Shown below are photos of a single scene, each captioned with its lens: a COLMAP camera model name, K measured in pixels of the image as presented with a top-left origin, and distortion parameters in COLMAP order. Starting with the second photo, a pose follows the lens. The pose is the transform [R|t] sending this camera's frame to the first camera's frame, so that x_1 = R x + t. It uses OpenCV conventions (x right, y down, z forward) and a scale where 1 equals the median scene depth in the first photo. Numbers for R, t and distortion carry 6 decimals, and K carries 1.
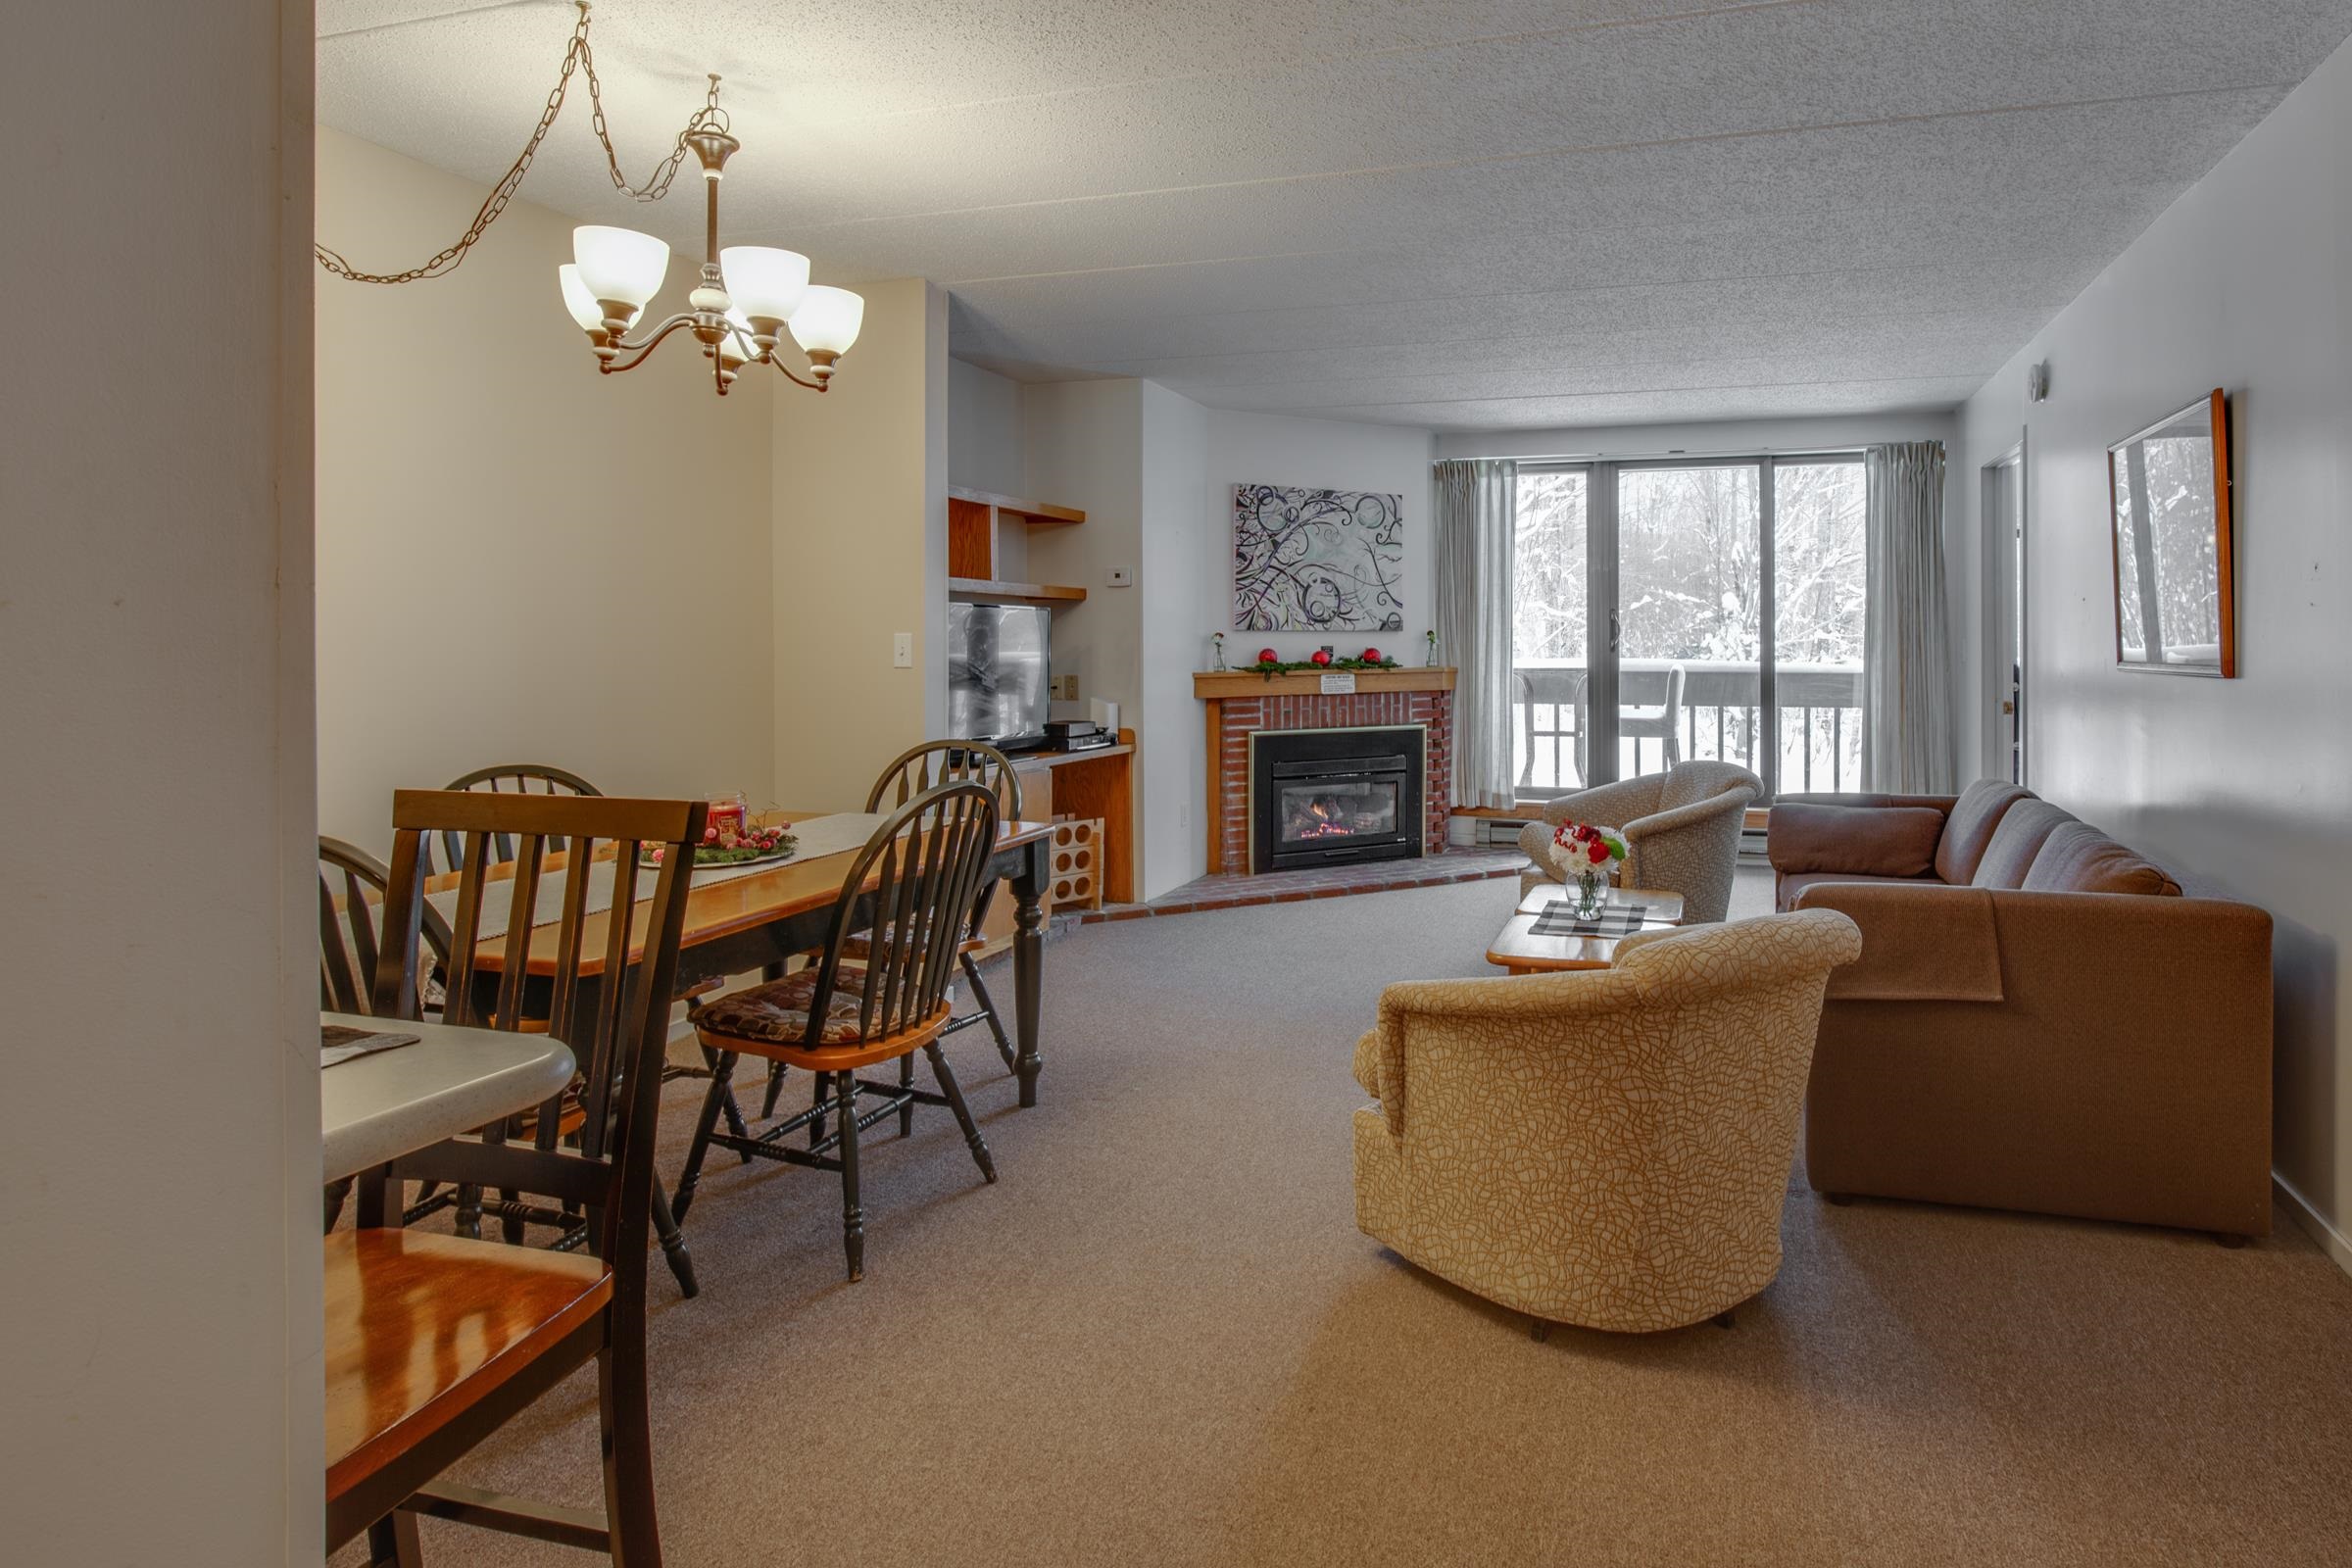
lens RADIAL K [[1289.7, 0, 1366.7], [0, 1289.7, 636.4], [0, 0, 1]] dist [-0.007057, -0.000851]
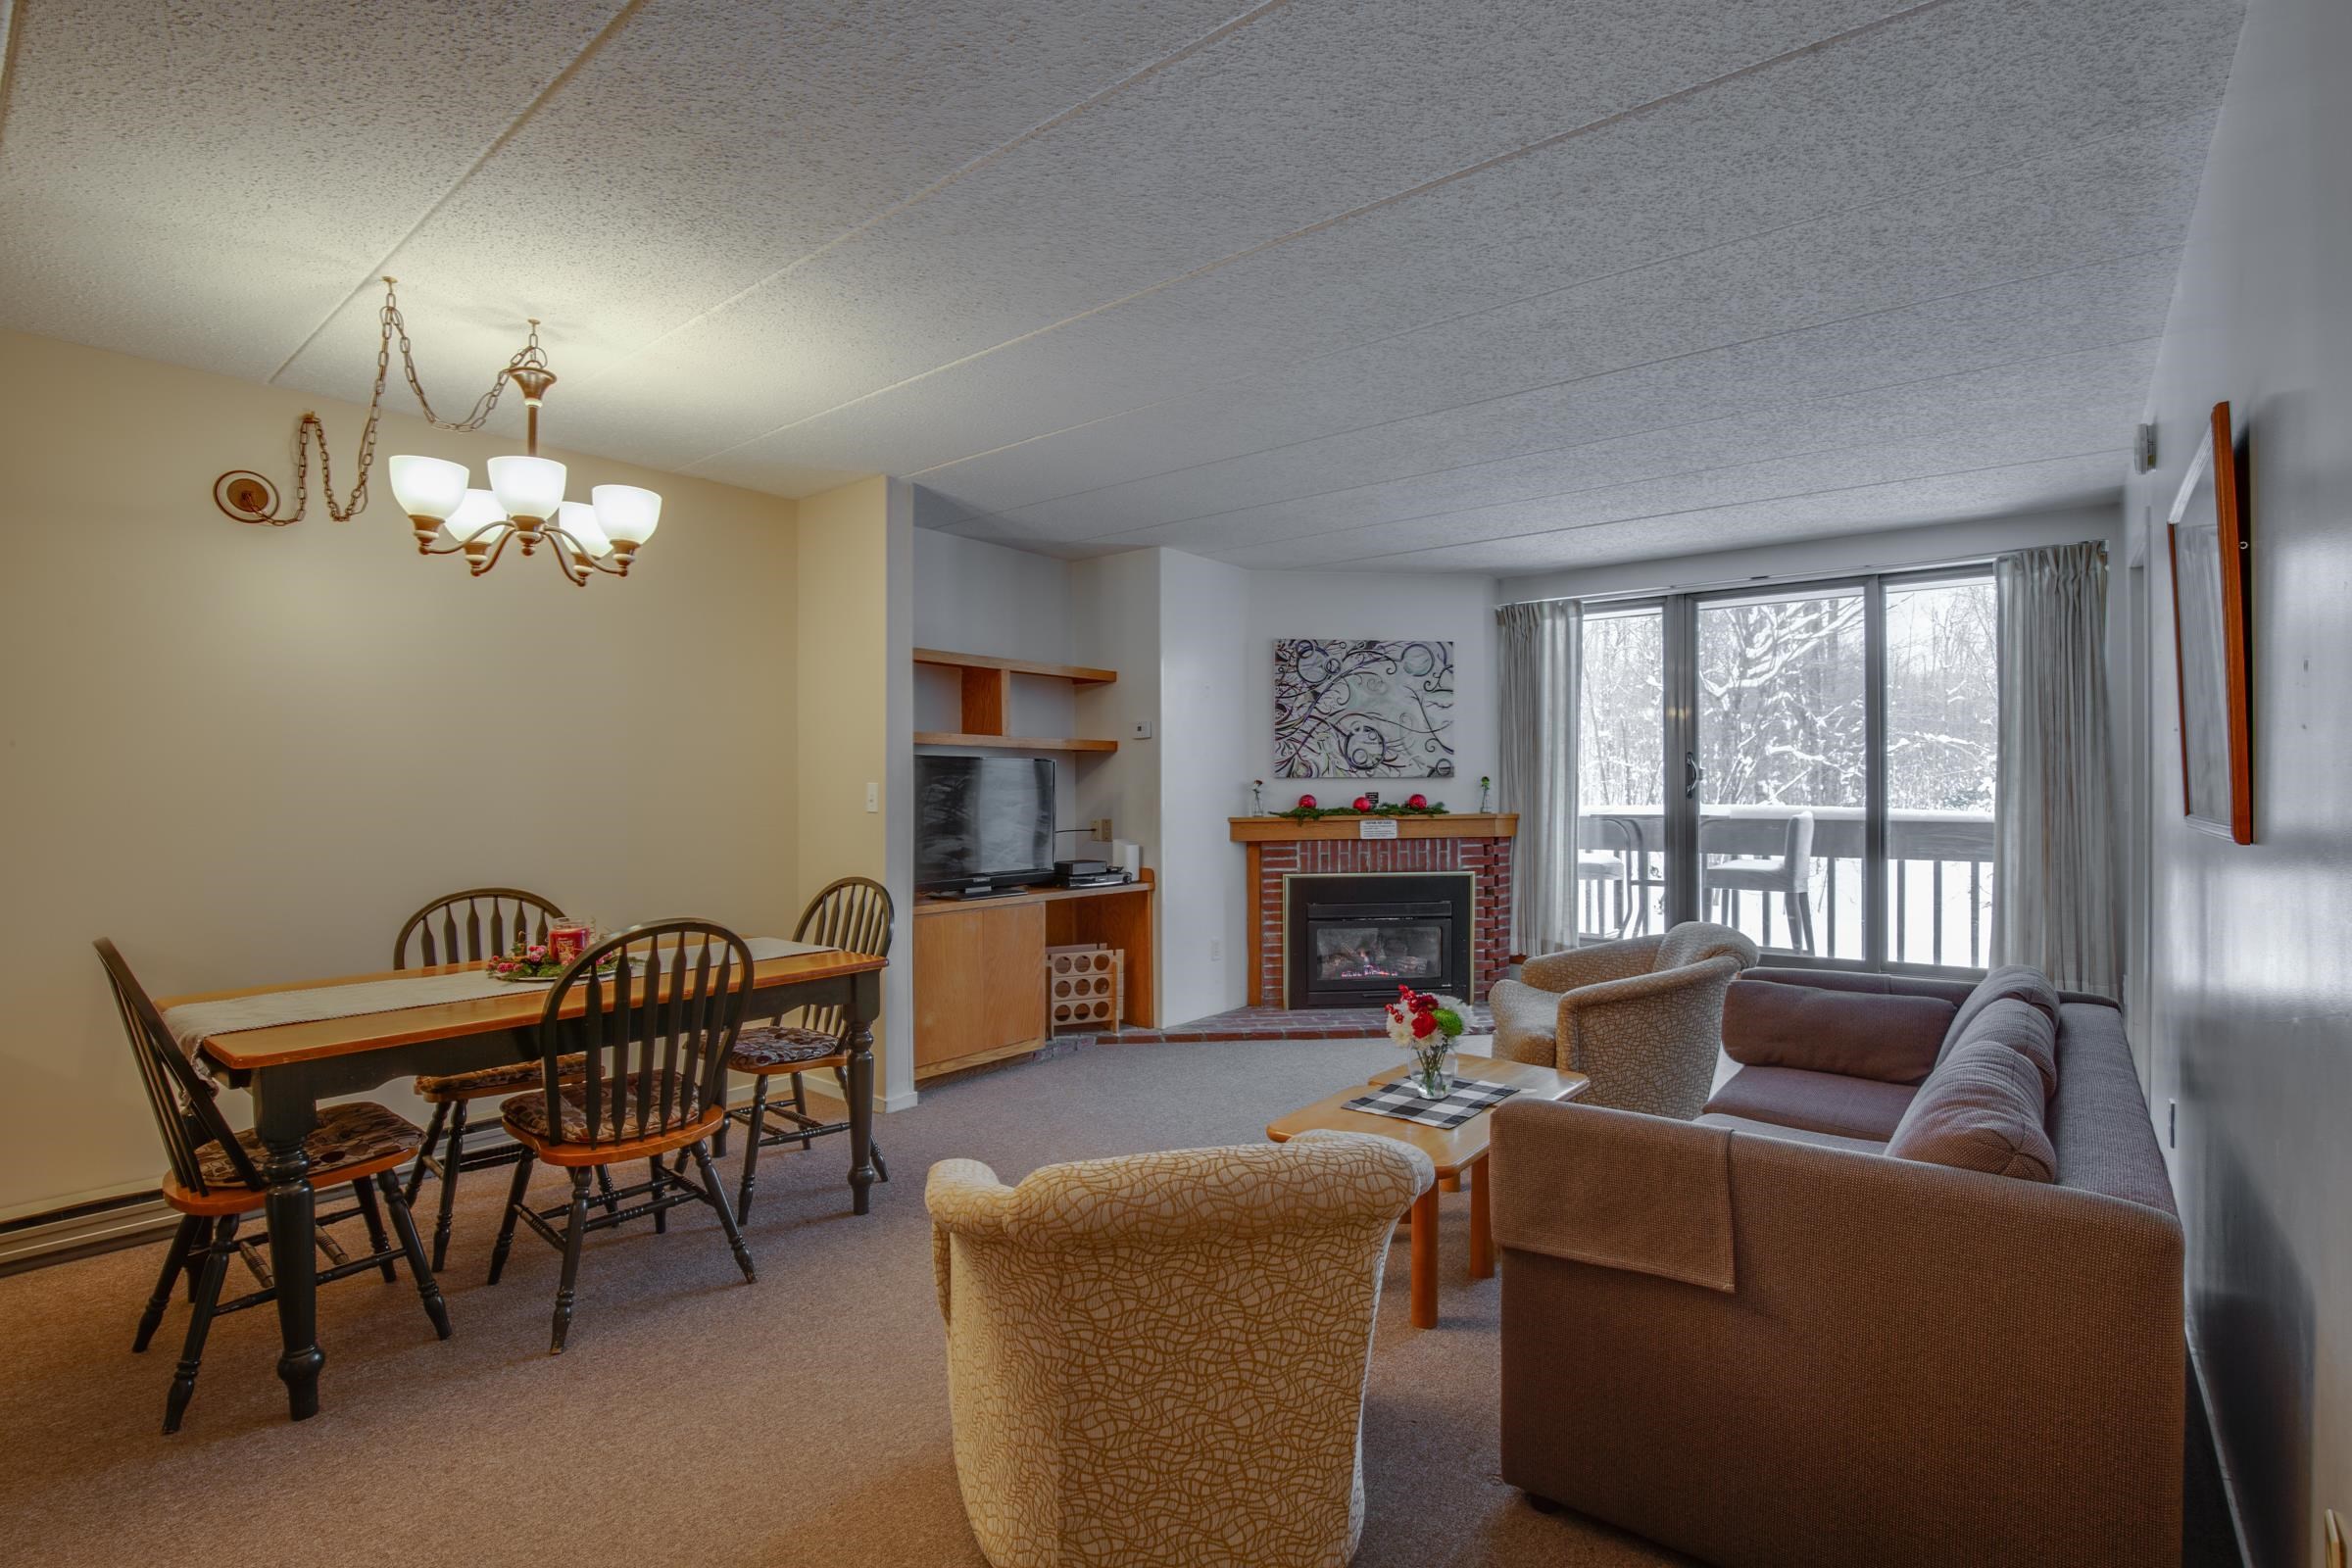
lens RADIAL K [[1112.9, 0, 1176.0], [0, 1112.9, 784.0], [0, 0, 1]] dist [-0.022618, -0.000075]
pose [[0.913707, -0.003527, -0.406357, 0.191656], [0.004636, 0.999988, 0.001746, -0.001554], [0.406346, -0.003479, 0.913713, 0.128848]]
